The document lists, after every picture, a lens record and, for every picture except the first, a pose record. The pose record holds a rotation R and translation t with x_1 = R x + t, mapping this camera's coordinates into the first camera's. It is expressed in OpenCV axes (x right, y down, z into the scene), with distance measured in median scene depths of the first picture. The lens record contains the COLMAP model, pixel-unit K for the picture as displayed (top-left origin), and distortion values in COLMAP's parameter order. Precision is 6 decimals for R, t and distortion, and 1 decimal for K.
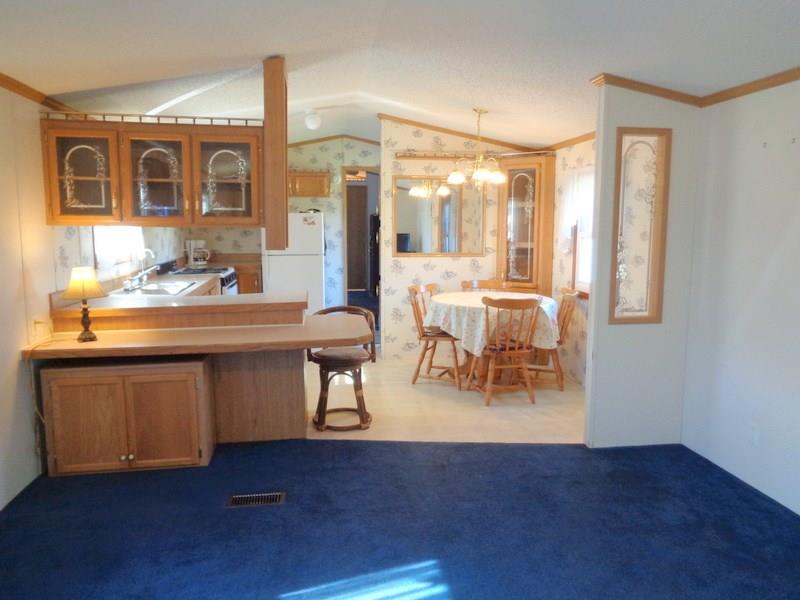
lens RADIAL K [[590.7, 0, 400.9], [0, 590.7, 298.0], [0, 0, 1]] dist [0.000727, -0.001460]
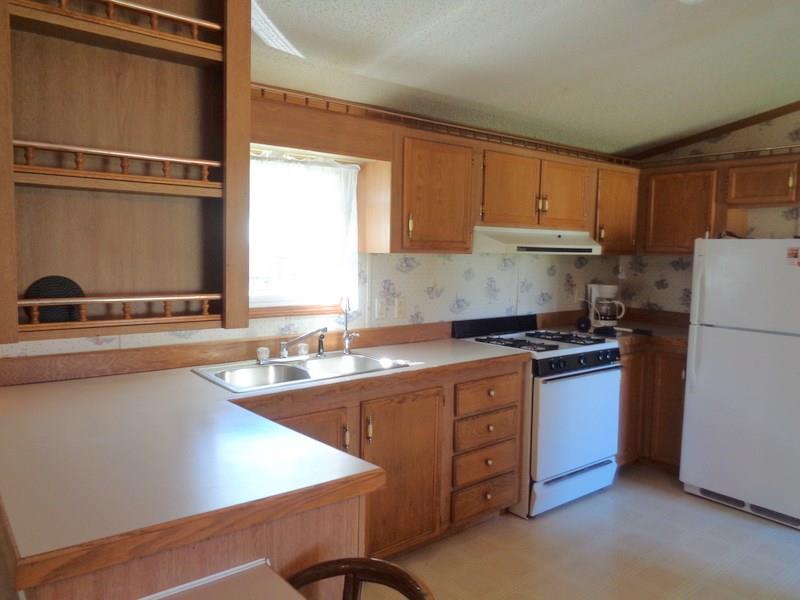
lens RADIAL K [[590.7, 0, 399.4], [0, 590.7, 298.0], [0, 0, 1]] dist [0.000727, -0.001460]
pose [[0.510500, 0.079835, -0.856163, 0.086834], [-0.131989, 0.991156, 0.013723, -0.088810], [0.849687, 0.105999, 0.516523, 0.699983]]
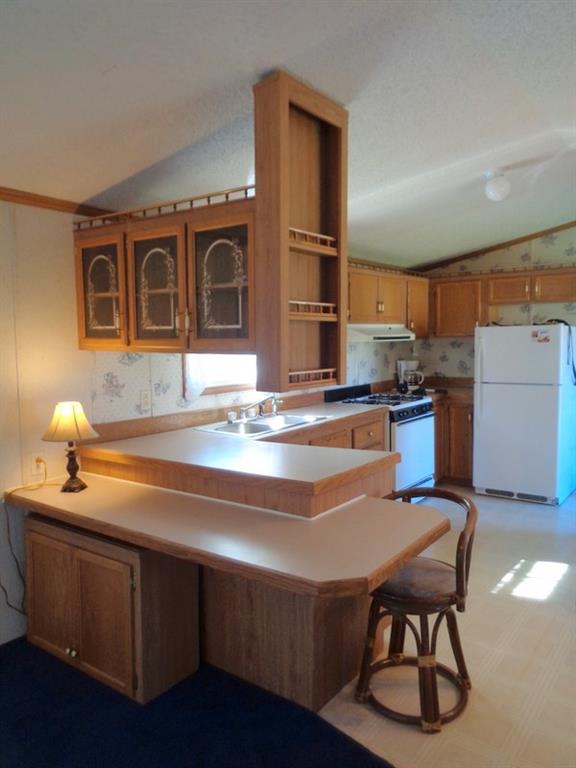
lens RADIAL K [[567.1, 0, 286.2], [0, 567.1, 388.2], [0, 0, 1]] dist [0.000727, -0.001460]
pose [[0.706650, 0.050646, -0.705748, 0.147310], [-0.075504, 0.997137, -0.004045, -0.057050], [0.703523, 0.056145, 0.708451, 0.407389]]
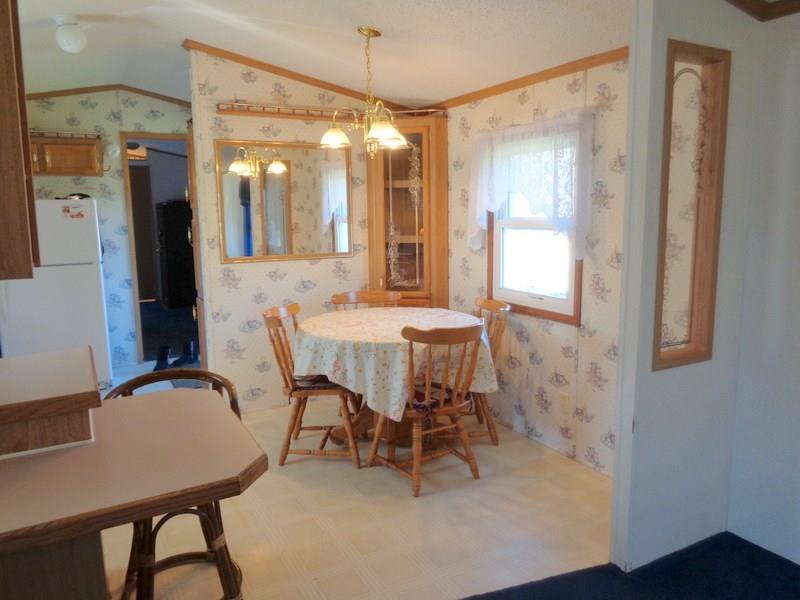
lens RADIAL K [[590.7, 0, 397.6], [0, 590.7, 298.6], [0, 0, 1]] dist [0.000727, -0.001460]
pose [[0.936692, -0.066797, 0.343725, -0.066910], [0.060506, 0.997746, 0.029010, -0.042903], [-0.344888, -0.006376, 0.938622, 0.353217]]
